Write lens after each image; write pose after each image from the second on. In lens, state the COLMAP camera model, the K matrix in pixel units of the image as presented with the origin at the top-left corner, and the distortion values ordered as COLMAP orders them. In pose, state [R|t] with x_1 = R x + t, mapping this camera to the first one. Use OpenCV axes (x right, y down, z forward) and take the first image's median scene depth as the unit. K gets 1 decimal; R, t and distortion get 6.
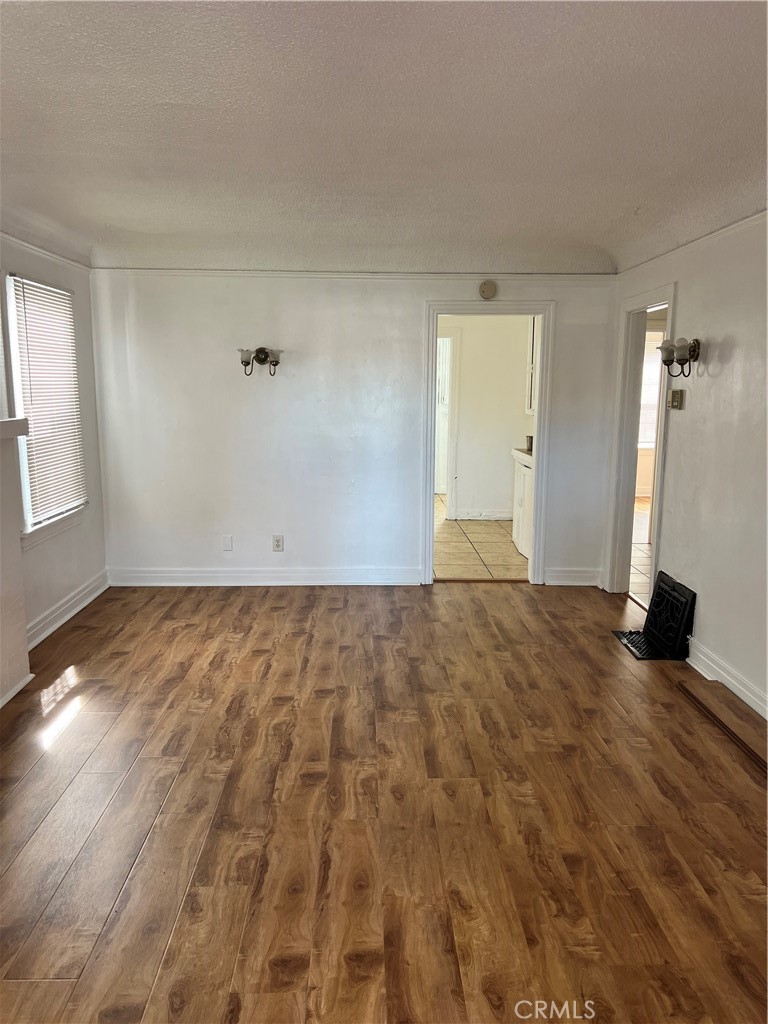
lens RADIAL K [[771.8, 0, 387.1], [0, 771.8, 515.8], [0, 0, 1]] dist [0.032778, -0.036543]
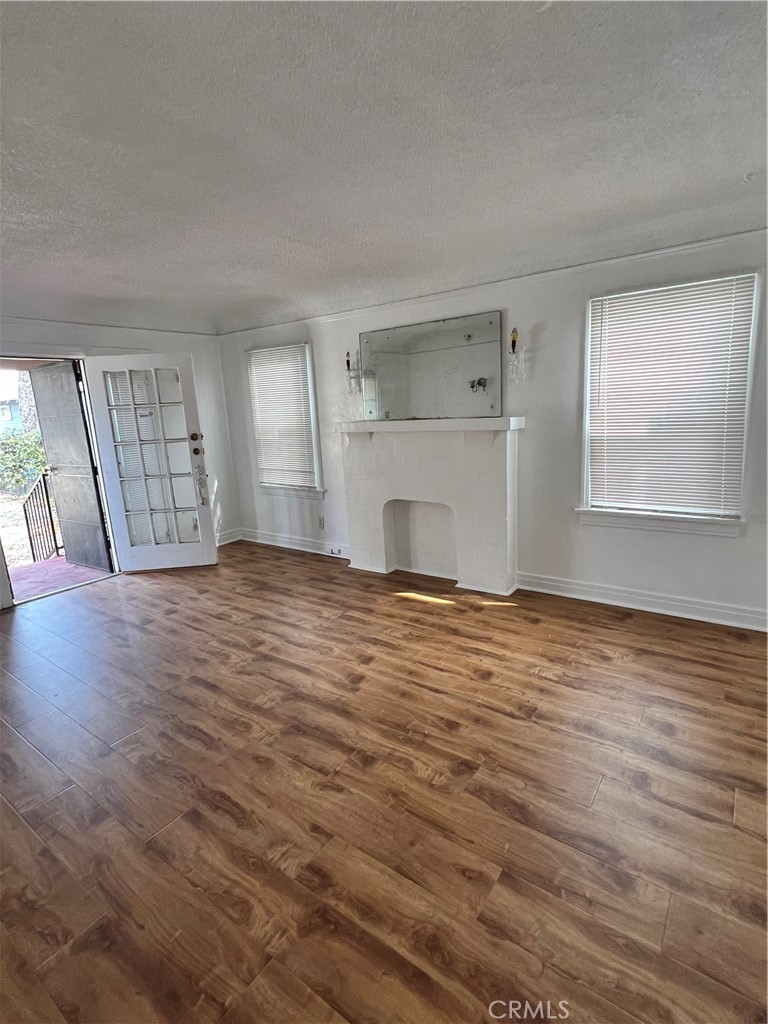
lens RADIAL K [[513.1, 0, 390.7], [0, 513.1, 507.4], [0, 0, 1]] dist [-0.002399, 0.001598]
pose [[-0.612582, 0.184841, -0.768491, 0.400006], [-0.085070, 0.951206, 0.296599, -0.223099], [0.785816, 0.247066, -0.566967, 1.369127]]
